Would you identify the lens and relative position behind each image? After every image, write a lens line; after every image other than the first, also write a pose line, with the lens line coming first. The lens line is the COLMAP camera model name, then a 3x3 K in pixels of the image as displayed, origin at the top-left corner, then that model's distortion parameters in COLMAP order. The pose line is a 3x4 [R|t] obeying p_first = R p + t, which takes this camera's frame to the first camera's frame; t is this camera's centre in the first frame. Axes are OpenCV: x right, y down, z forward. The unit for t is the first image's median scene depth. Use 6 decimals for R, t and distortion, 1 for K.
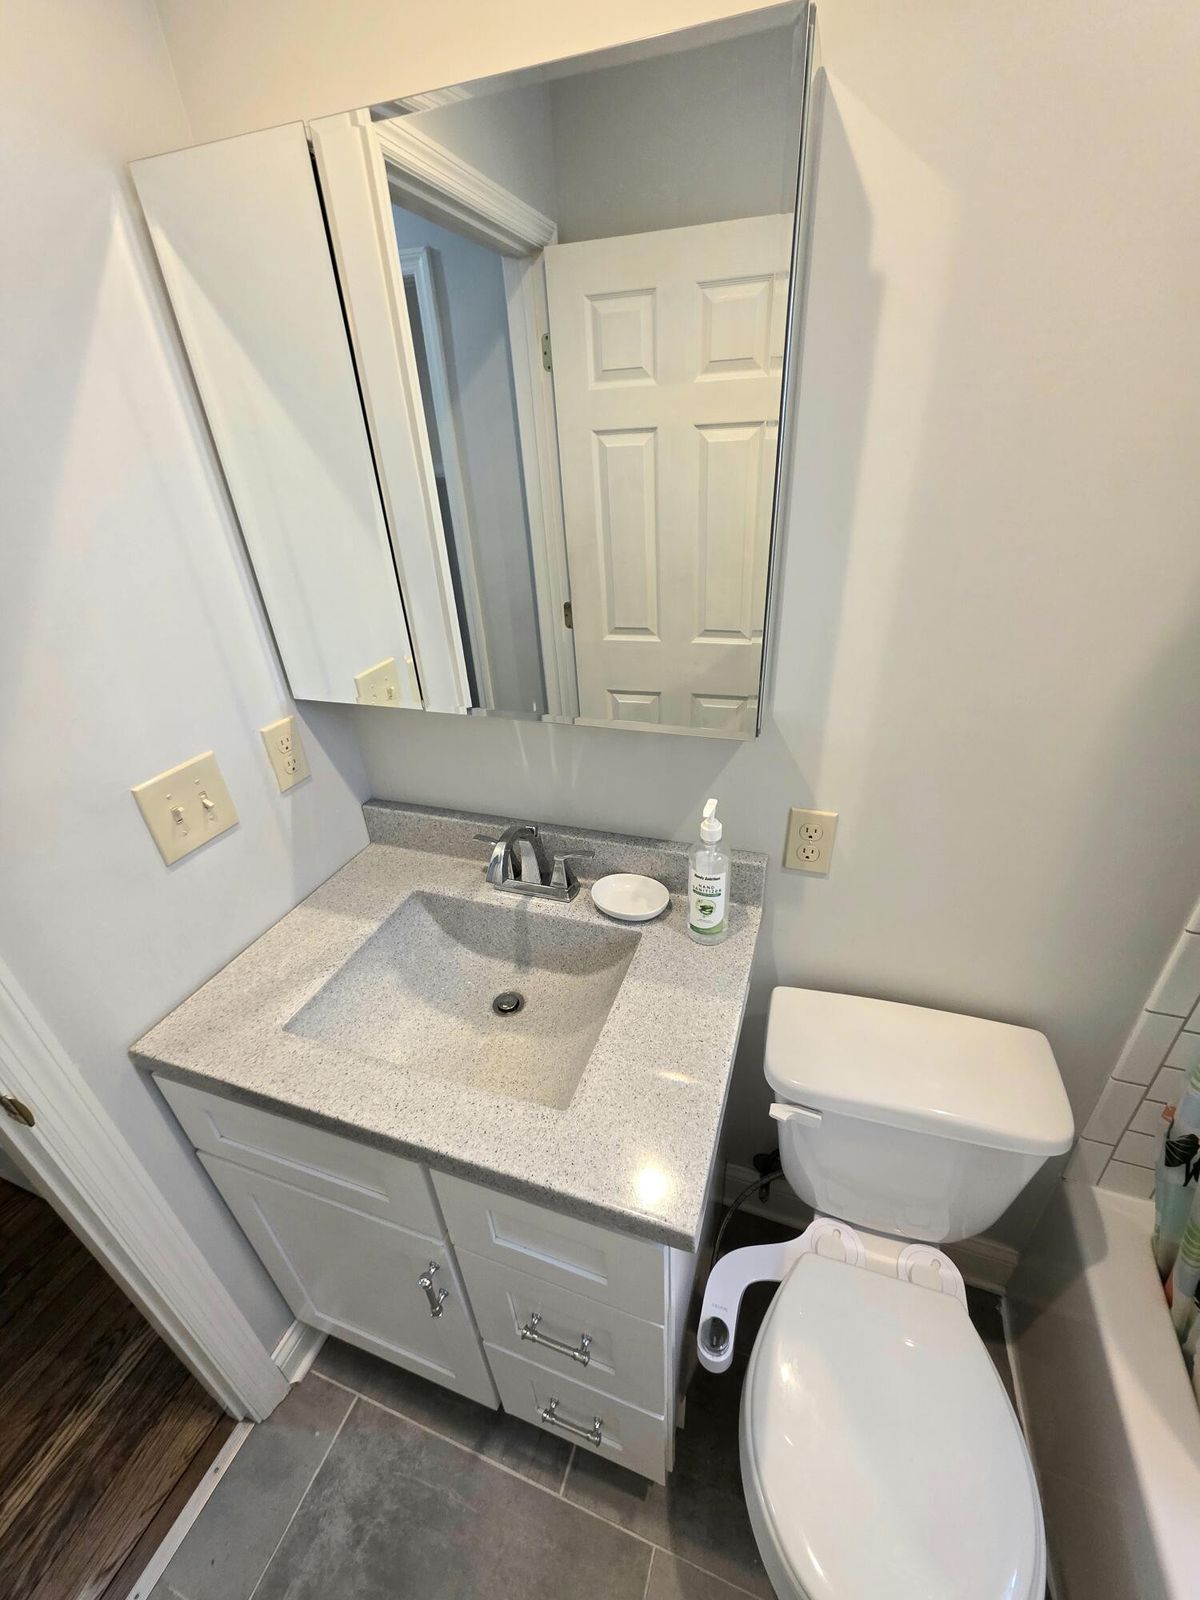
lens RADIAL K [[657.4, 0, 600.0], [0, 657.4, 800.0], [0, 0, 1]] dist [0.002479, 0.000114]
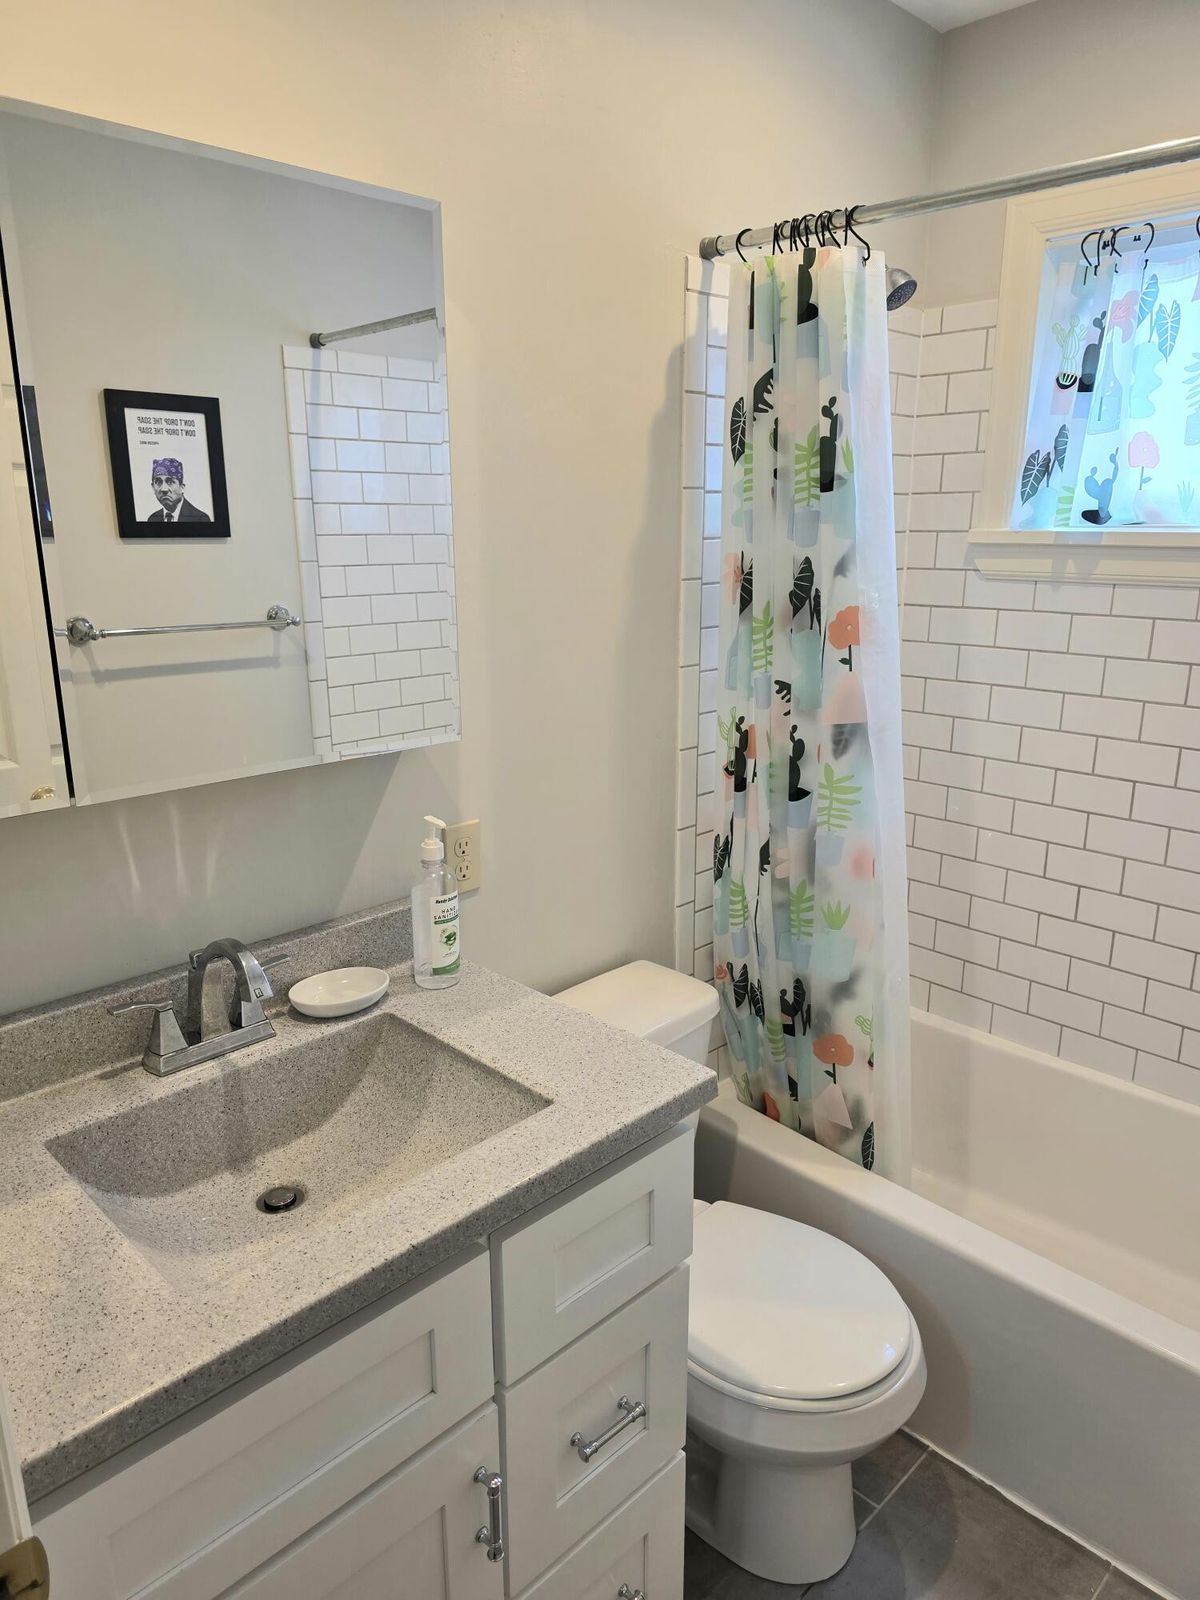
lens RADIAL K [[1081.9, 0, 600.0], [0, 1081.9, 800.0], [0, 0, 1]] dist [0.081575, -0.085947]
pose [[0.431724, -0.175834, 0.884702, -0.918529], [0.431197, 0.901718, -0.031203, 0.112023], [-0.792265, 0.394952, 0.465112, 0.040975]]
